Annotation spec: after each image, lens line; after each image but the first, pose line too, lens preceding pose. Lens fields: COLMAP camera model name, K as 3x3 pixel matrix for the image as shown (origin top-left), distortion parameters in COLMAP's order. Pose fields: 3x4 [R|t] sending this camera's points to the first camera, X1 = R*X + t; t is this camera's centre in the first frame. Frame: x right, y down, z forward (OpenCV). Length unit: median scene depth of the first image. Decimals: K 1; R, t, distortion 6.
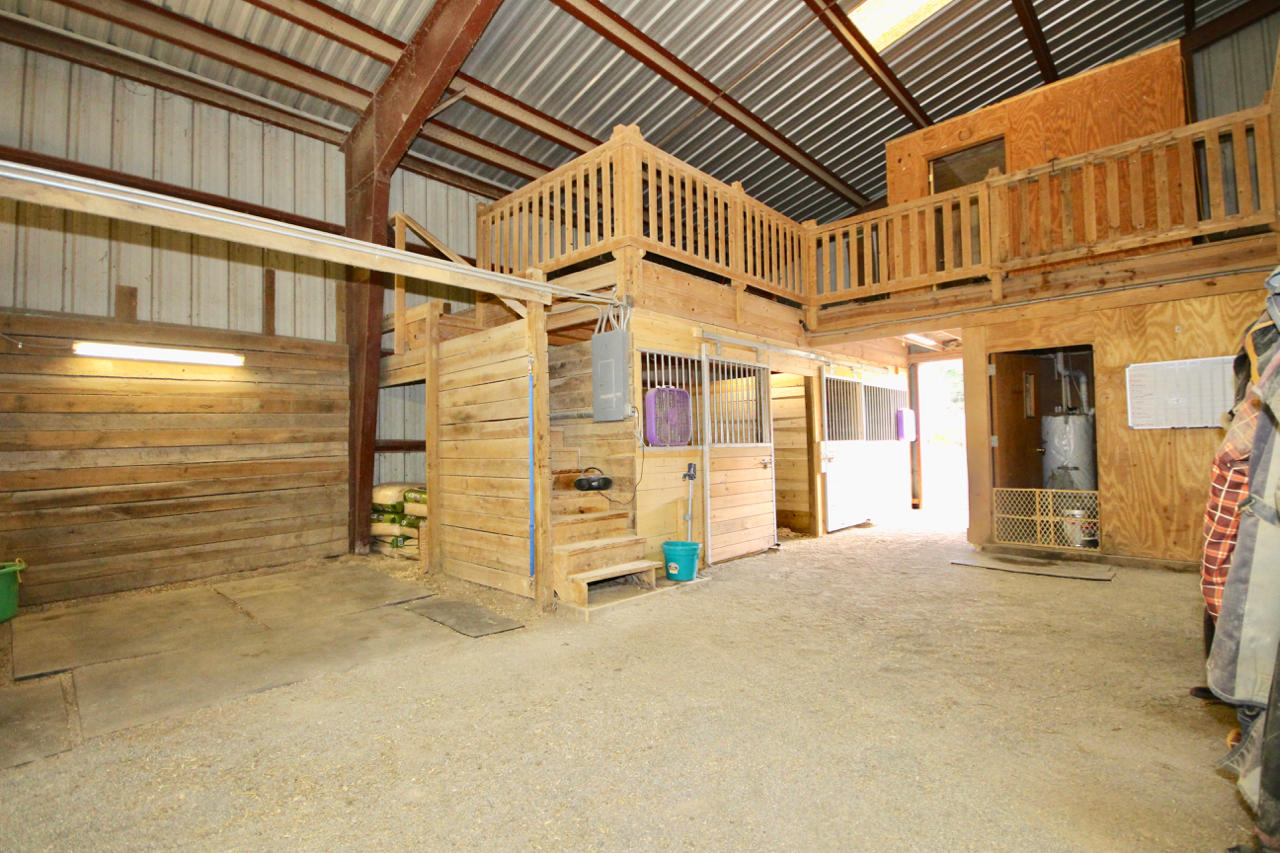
lens RADIAL K [[591.6, 0, 649.0], [0, 591.6, 423.1], [0, 0, 1]] dist [0.008939, -0.002029]
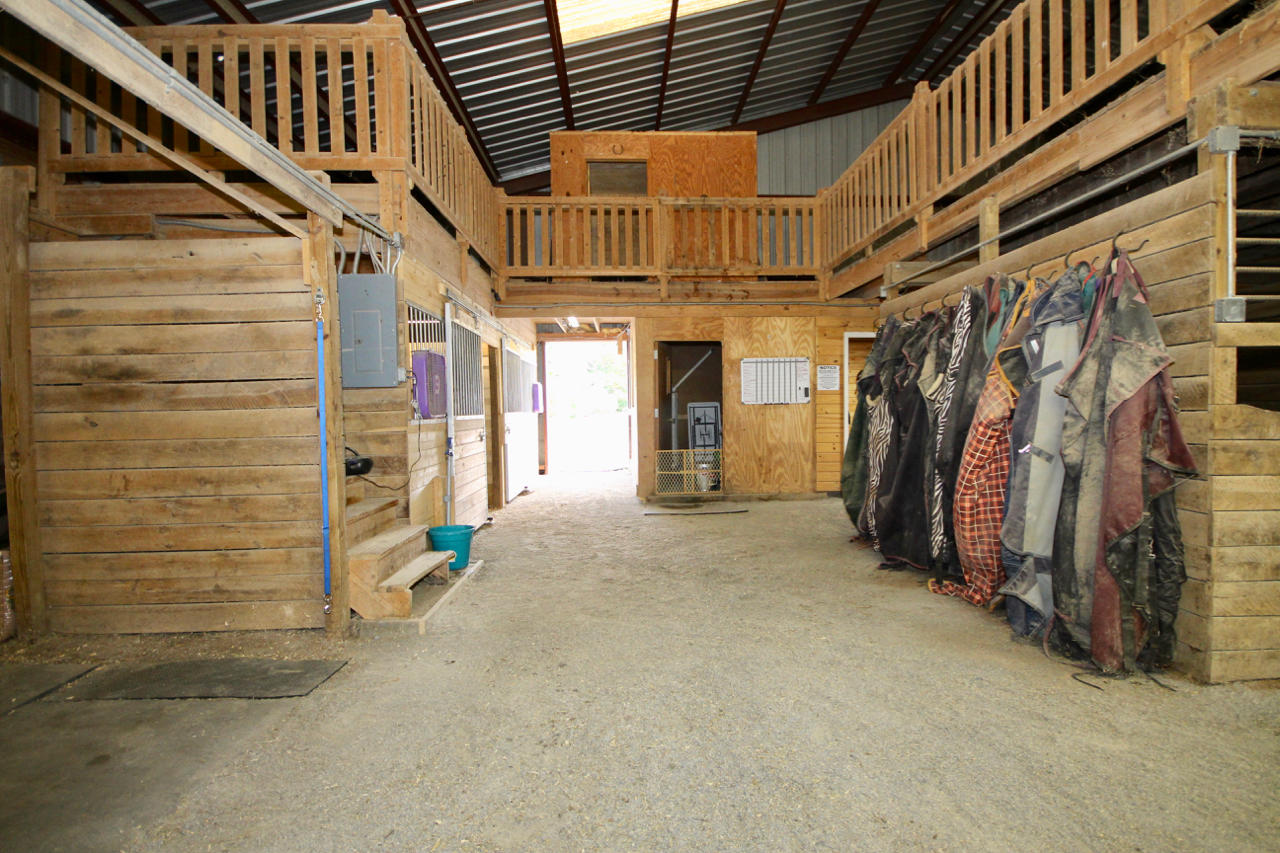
lens RADIAL K [[591.6, 0, 643.6], [0, 591.6, 421.3], [0, 0, 1]] dist [0.008939, -0.002029]
pose [[0.707562, -0.009795, 0.706583, -0.358861], [-0.021693, 0.999132, 0.035574, 0.005766], [-0.706318, -0.040499, 0.706735, 0.172588]]
